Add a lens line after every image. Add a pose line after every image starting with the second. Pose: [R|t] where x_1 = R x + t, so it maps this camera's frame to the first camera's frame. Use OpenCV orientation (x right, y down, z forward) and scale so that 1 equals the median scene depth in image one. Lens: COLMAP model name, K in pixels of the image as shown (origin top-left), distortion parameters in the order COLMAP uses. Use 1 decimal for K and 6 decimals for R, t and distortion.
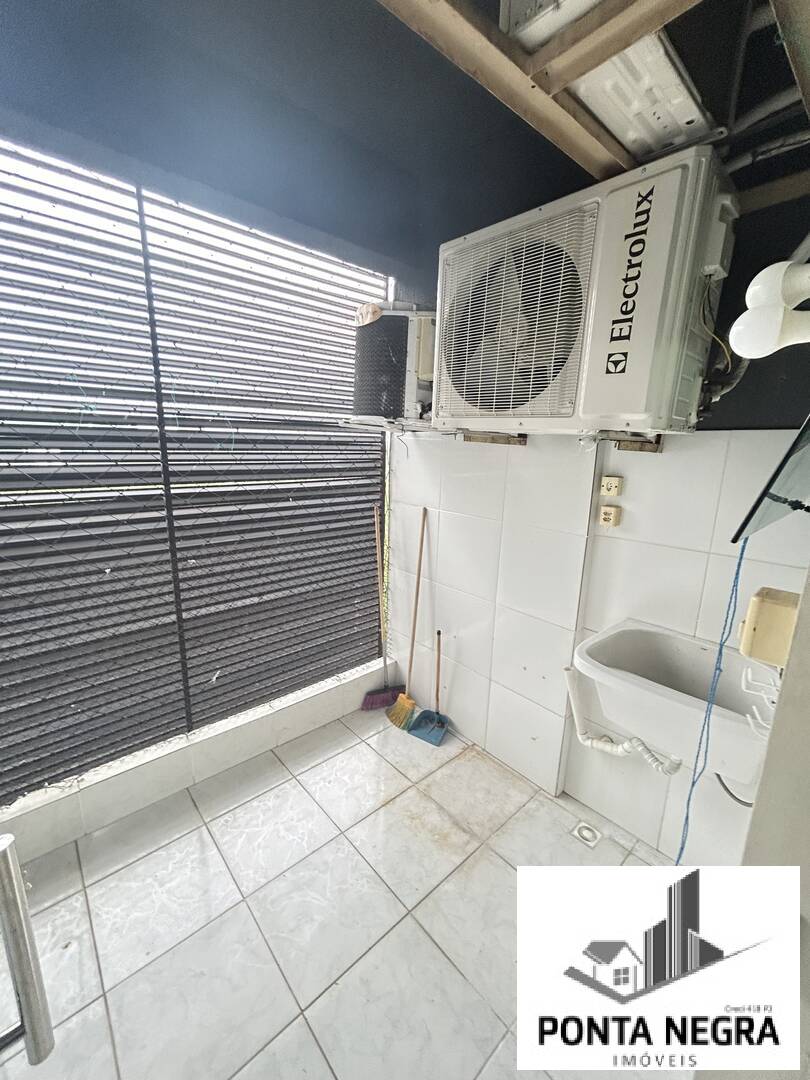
lens RADIAL K [[437.4, 0, 406.8], [0, 437.4, 539.7], [0, 0, 1]] dist [0.000609, 0.000168]
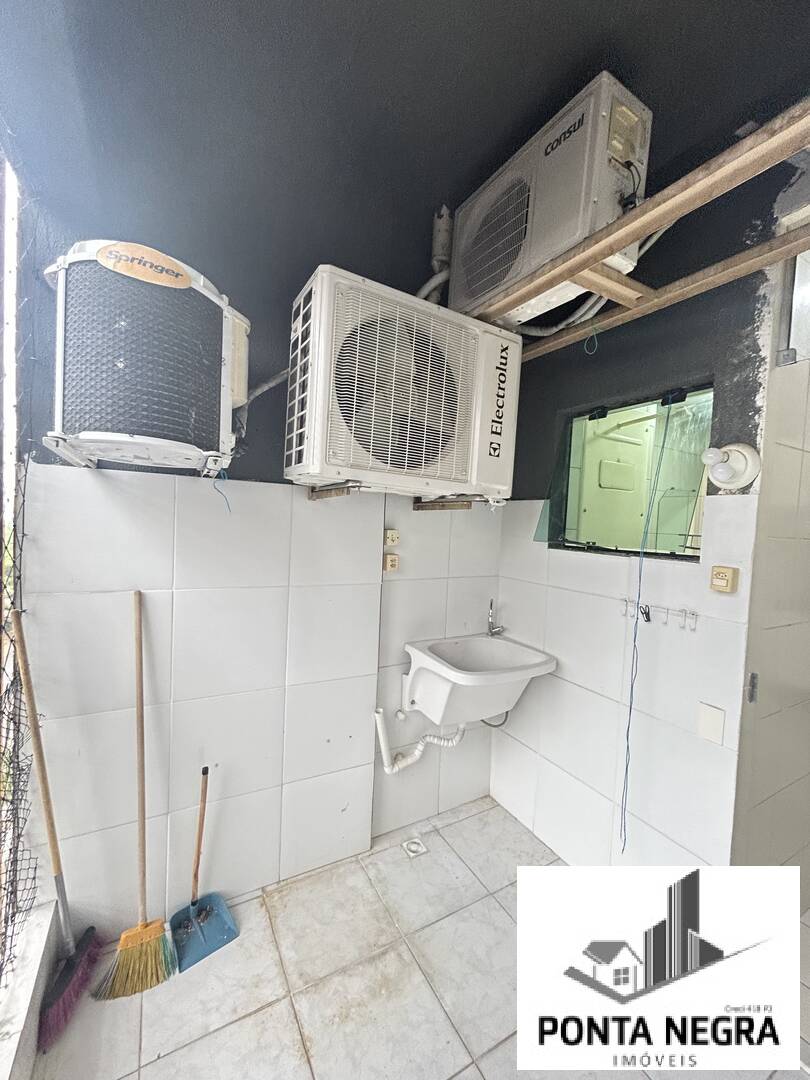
lens RADIAL K [[437.4, 0, 404.3], [0, 437.4, 538.6], [0, 0, 1]] dist [0.000609, 0.000168]
pose [[0.219898, -0.058773, 0.973751, -0.794855], [0.171604, 0.984949, 0.020696, -0.160320], [-0.960311, 0.162549, 0.226674, 0.812693]]
